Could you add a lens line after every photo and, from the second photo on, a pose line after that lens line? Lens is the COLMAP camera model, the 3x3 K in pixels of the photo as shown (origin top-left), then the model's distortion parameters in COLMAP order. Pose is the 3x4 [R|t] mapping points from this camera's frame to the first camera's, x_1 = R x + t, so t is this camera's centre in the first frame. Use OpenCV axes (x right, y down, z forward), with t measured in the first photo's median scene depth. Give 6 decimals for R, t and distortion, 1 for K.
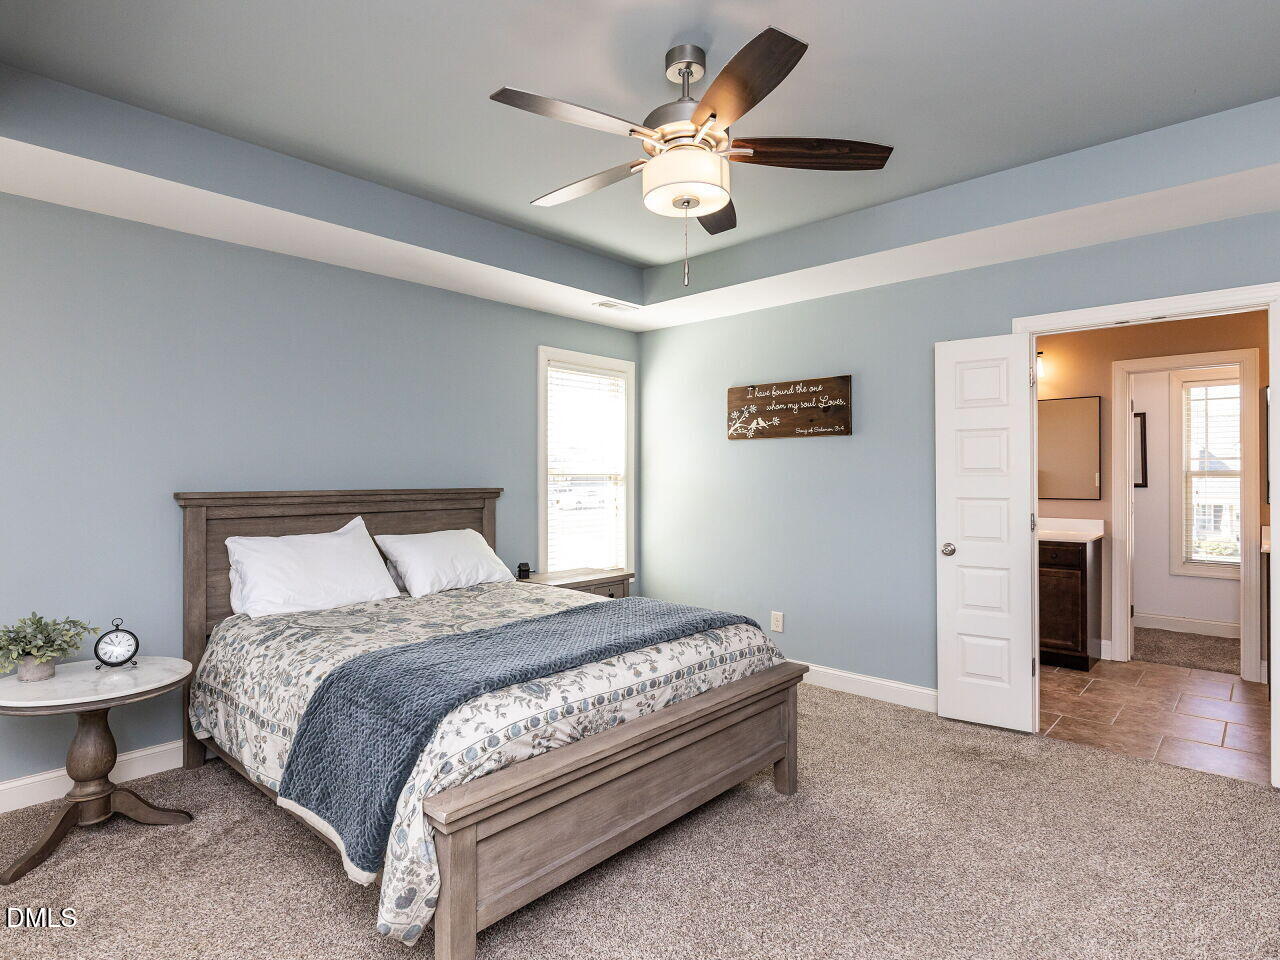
lens RADIAL K [[688.4, 0, 640.0], [0, 688.4, 480.0], [0, 0, 1]] dist [-0.003348, -0.001789]
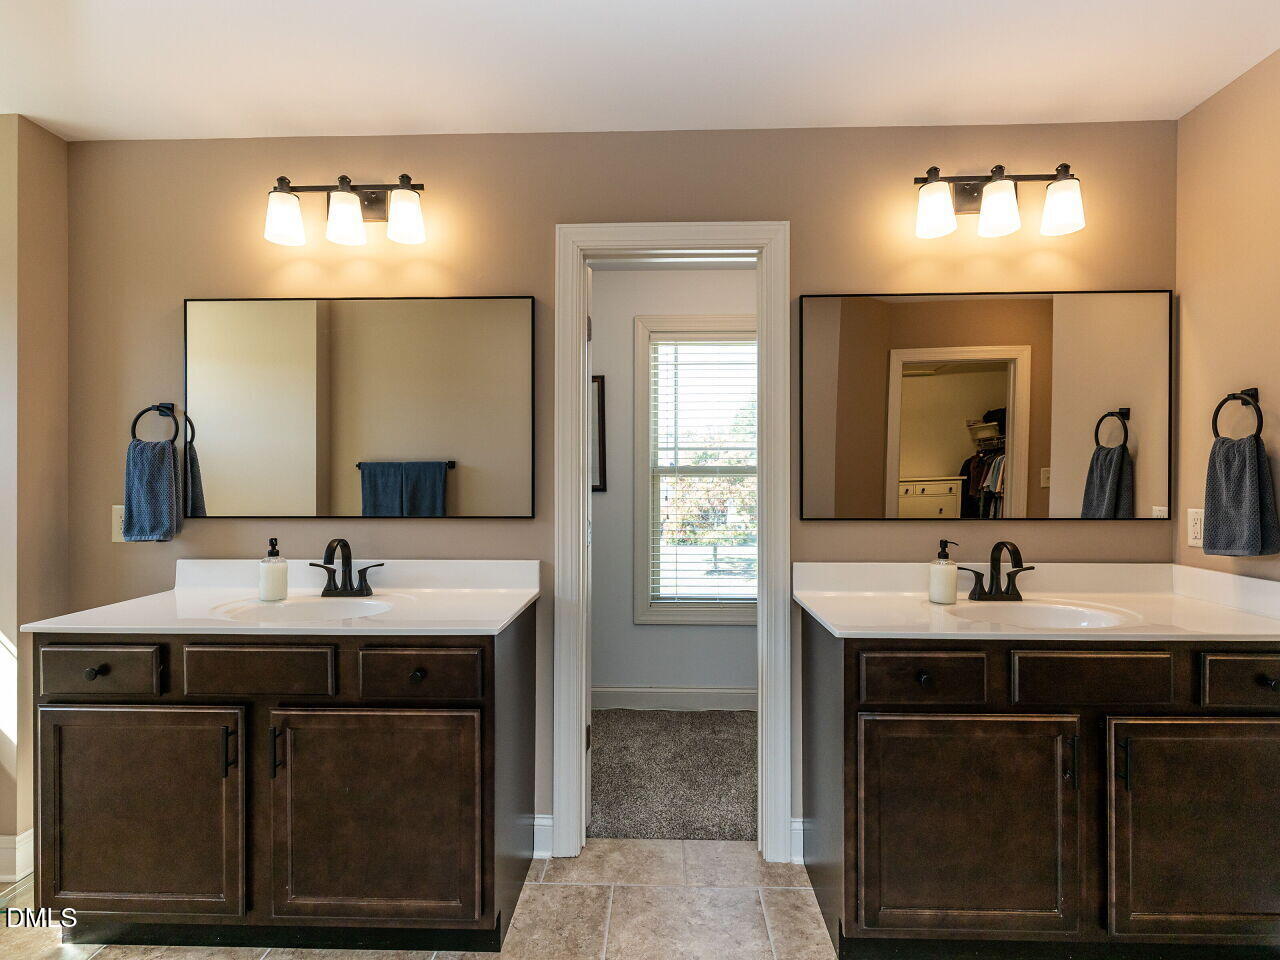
lens RADIAL K [[688.4, 0, 640.0], [0, 688.4, 480.0], [0, 0, 1]] dist [-0.003348, -0.001789]
pose [[0.761912, 0.009753, 0.647607, 0.420080], [-0.001345, 0.999908, -0.013476, 0.010406], [-0.647679, 0.009397, 0.761855, 0.594337]]
